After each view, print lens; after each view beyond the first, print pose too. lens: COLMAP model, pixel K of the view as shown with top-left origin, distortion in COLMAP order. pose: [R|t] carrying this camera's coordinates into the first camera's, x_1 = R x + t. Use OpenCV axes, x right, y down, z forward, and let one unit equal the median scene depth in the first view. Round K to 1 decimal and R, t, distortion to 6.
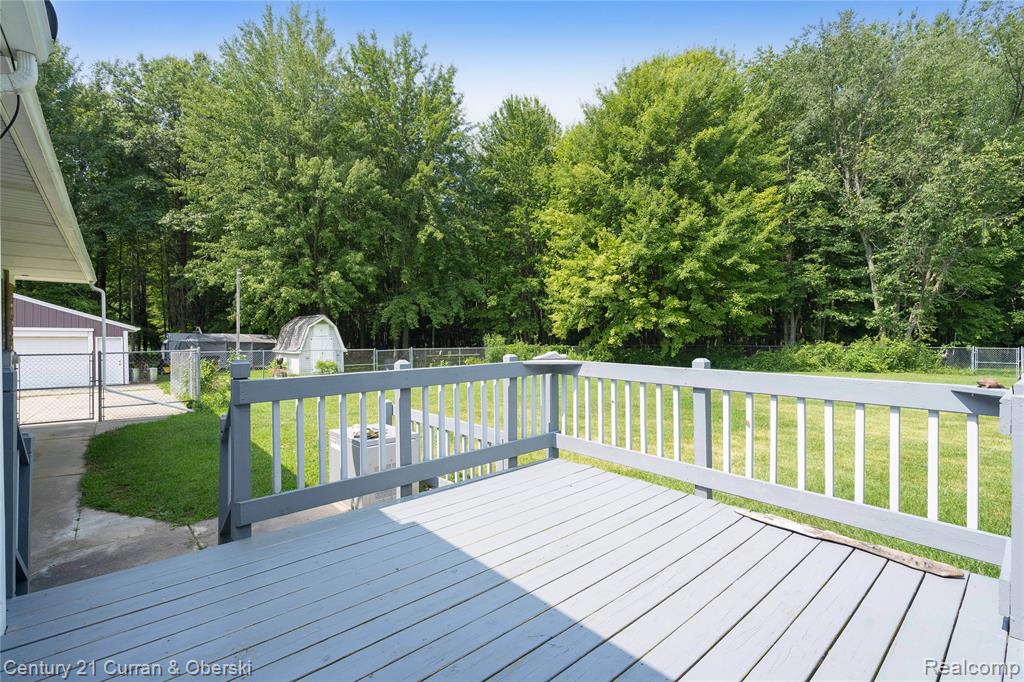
lens RADIAL K [[468.4, 0, 500.5], [0, 468.4, 339.2], [0, 0, 1]] dist [-0.021402, 0.000919]
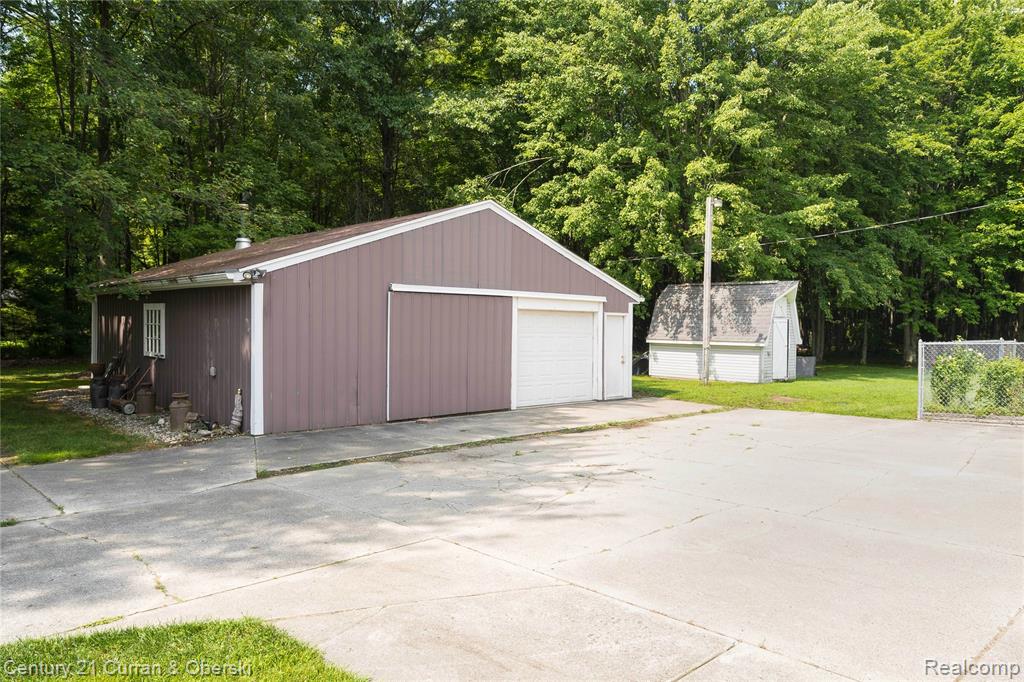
lens RADIAL K [[697.7, 0, 504.4], [0, 697.7, 335.6], [0, 0, 1]] dist [0.019353, 0.002014]
pose [[0.999341, 0.015277, 0.032932, -0.767350], [-0.015729, 0.999785, 0.013510, 0.009746], [-0.032719, -0.014019, 0.999366, 0.136232]]
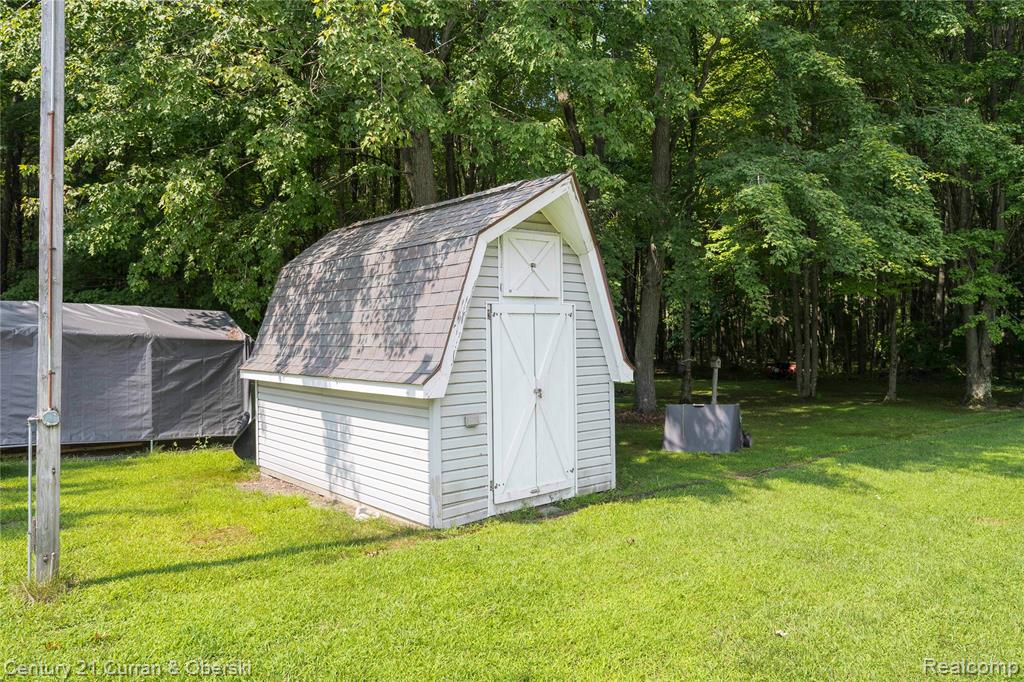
lens RADIAL K [[697.7, 0, 510.6], [0, 697.7, 338.4], [0, 0, 1]] dist [0.019353, 0.002014]
pose [[0.999523, -0.001501, -0.030847, -0.387050], [0.001356, 0.999988, -0.004741, 0.009702], [0.030854, 0.004697, 0.999513, 0.745308]]
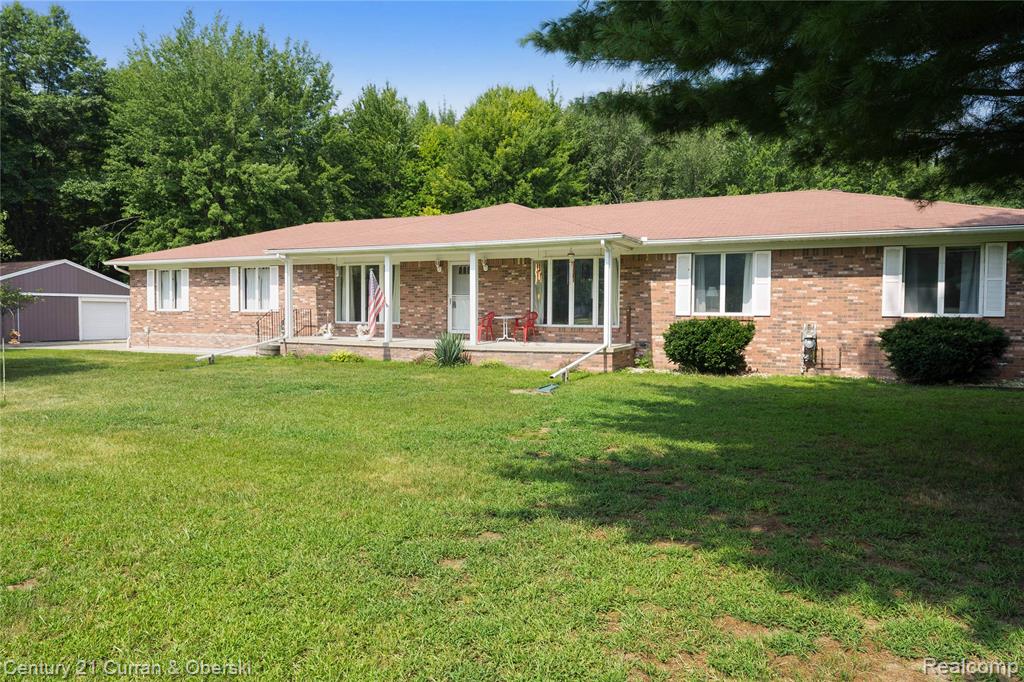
lens RADIAL K [[697.7, 0, 508.4], [0, 697.7, 336.0], [0, 0, 1]] dist [0.019353, 0.002014]
pose [[0.921405, -0.011571, 0.388432, -0.492931], [-0.002195, 0.999386, 0.034978, 0.014781], [-0.388598, -0.033082, 0.920813, -0.989751]]
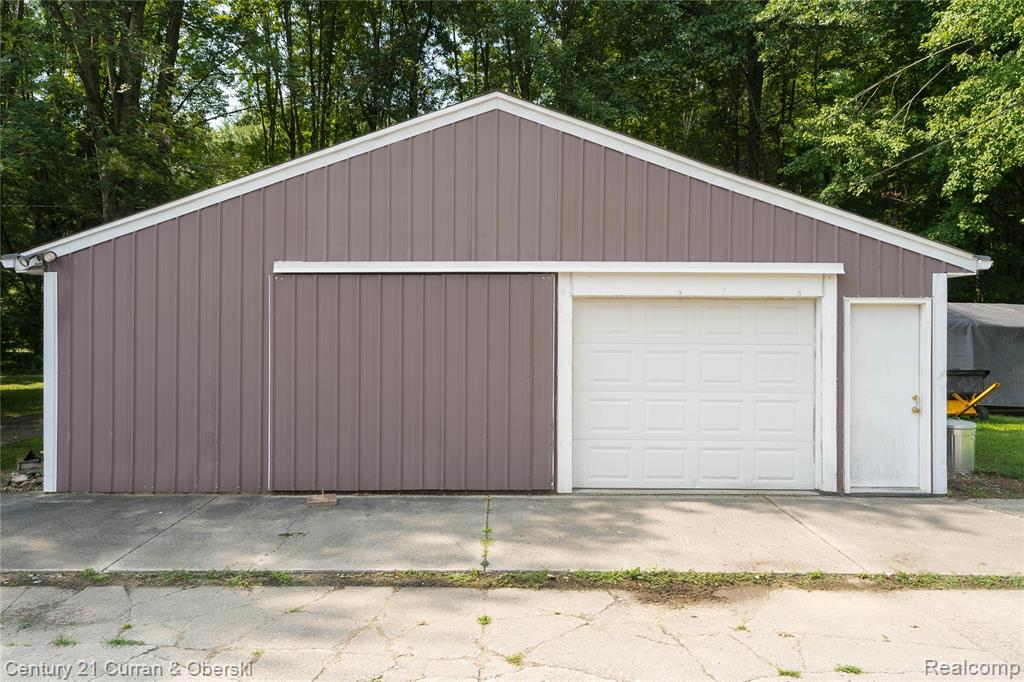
lens RADIAL K [[697.7, 0, 505.4], [0, 697.7, 314.1], [0, 0, 1]] dist [0.019353, 0.002014]
pose [[0.754531, 0.000221, -0.656265, -0.577112], [-0.004508, 0.999978, -0.004846, 0.004653], [0.656249, 0.006615, 0.754515, 0.448569]]
